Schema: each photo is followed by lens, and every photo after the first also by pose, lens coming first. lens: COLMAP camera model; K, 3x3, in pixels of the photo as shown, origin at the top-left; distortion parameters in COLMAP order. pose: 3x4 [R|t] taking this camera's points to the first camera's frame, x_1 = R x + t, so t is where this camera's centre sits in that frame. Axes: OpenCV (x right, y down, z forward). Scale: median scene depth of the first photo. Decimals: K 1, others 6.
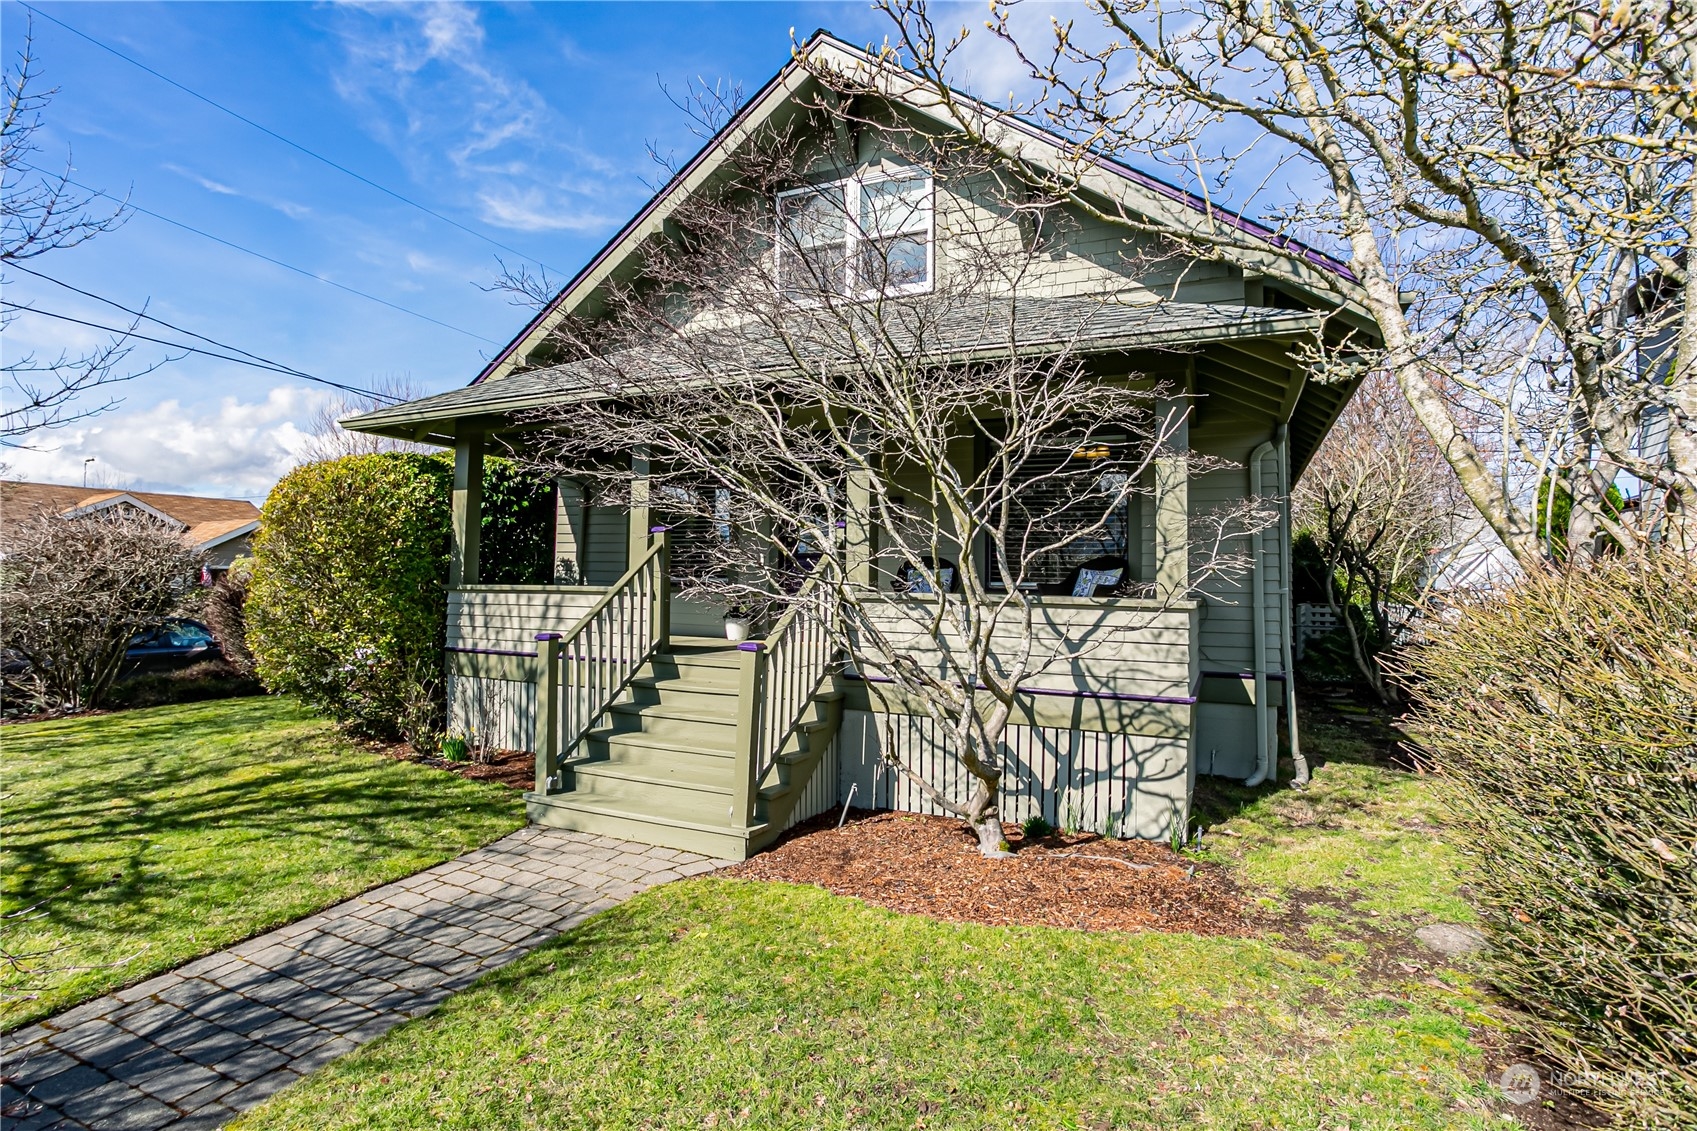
lens RADIAL K [[863.1, 0, 846.0], [0, 863.1, 547.9], [0, 0, 1]] dist [-0.003818, 0.002042]
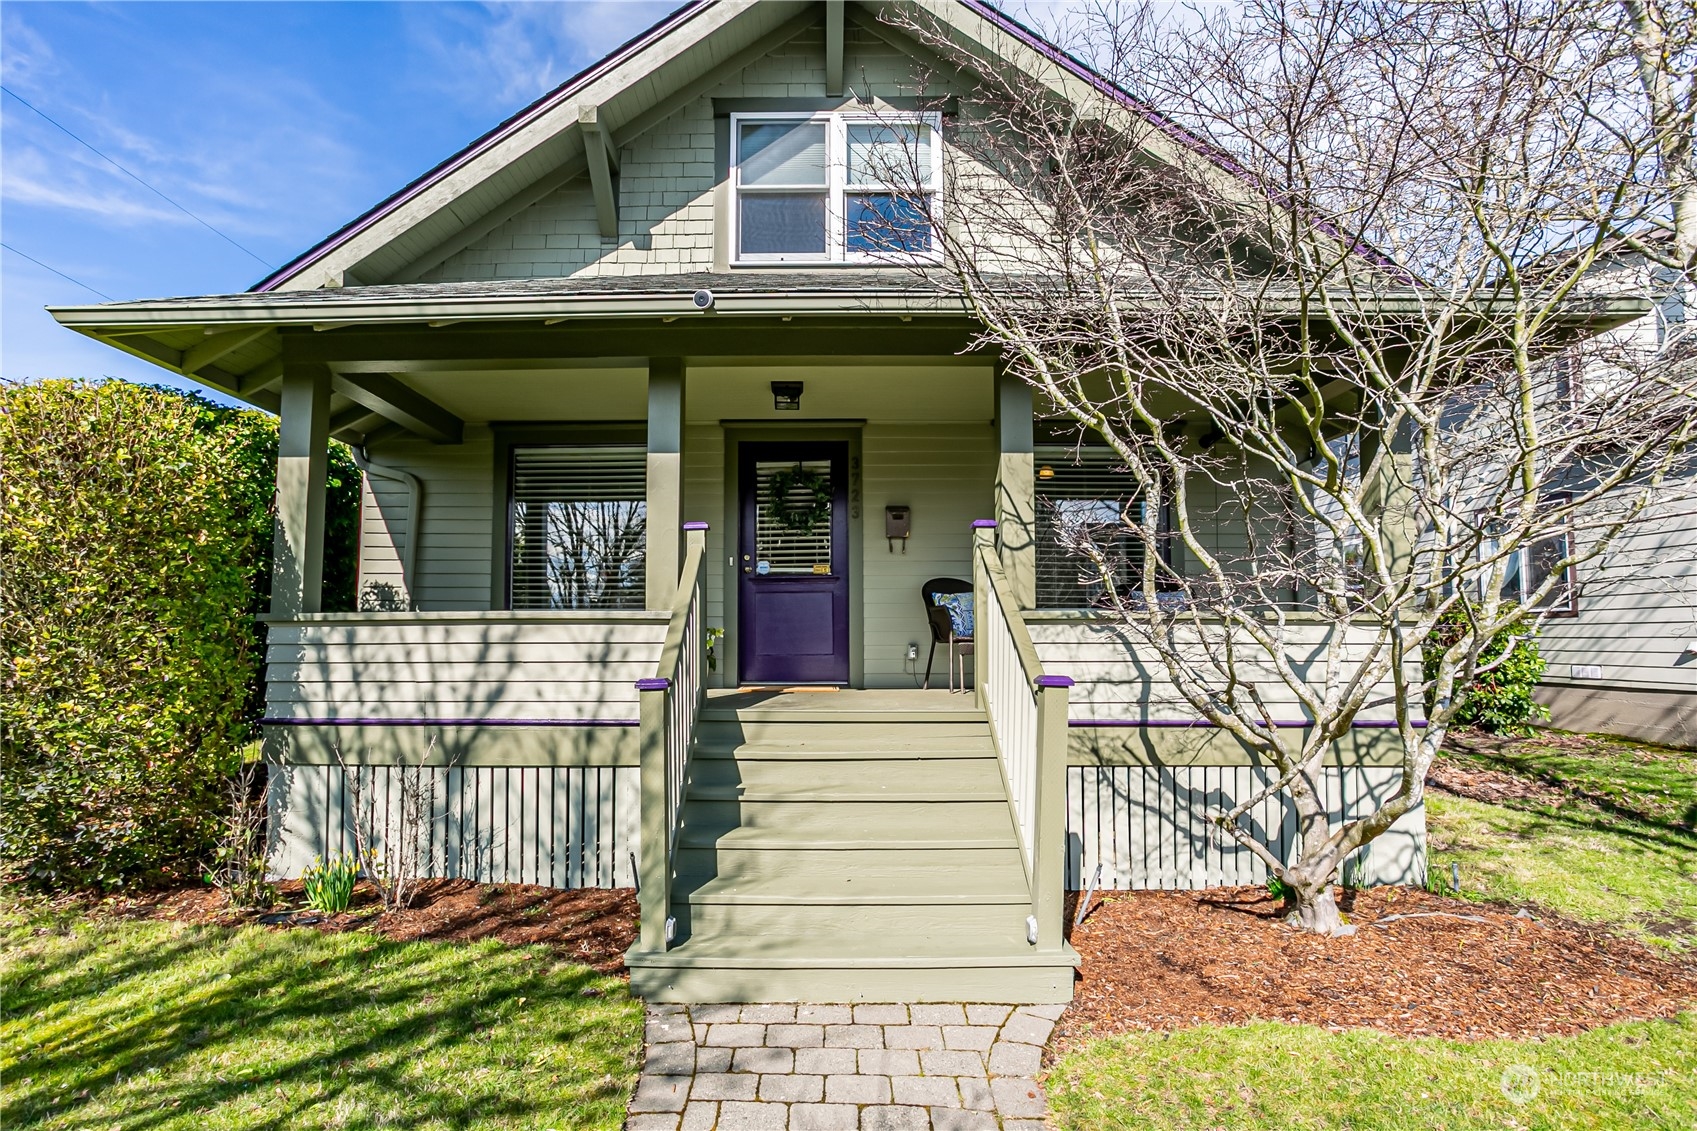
lens RADIAL K [[863.1, 0, 852.0], [0, 863.1, 579.0], [0, 0, 1]] dist [-0.003818, 0.002042]
pose [[0.903716, 0.010039, 0.428015, -0.455853], [-0.002236, 0.999822, -0.018731, 0.037702], [-0.428127, 0.015970, 0.903578, 0.373954]]
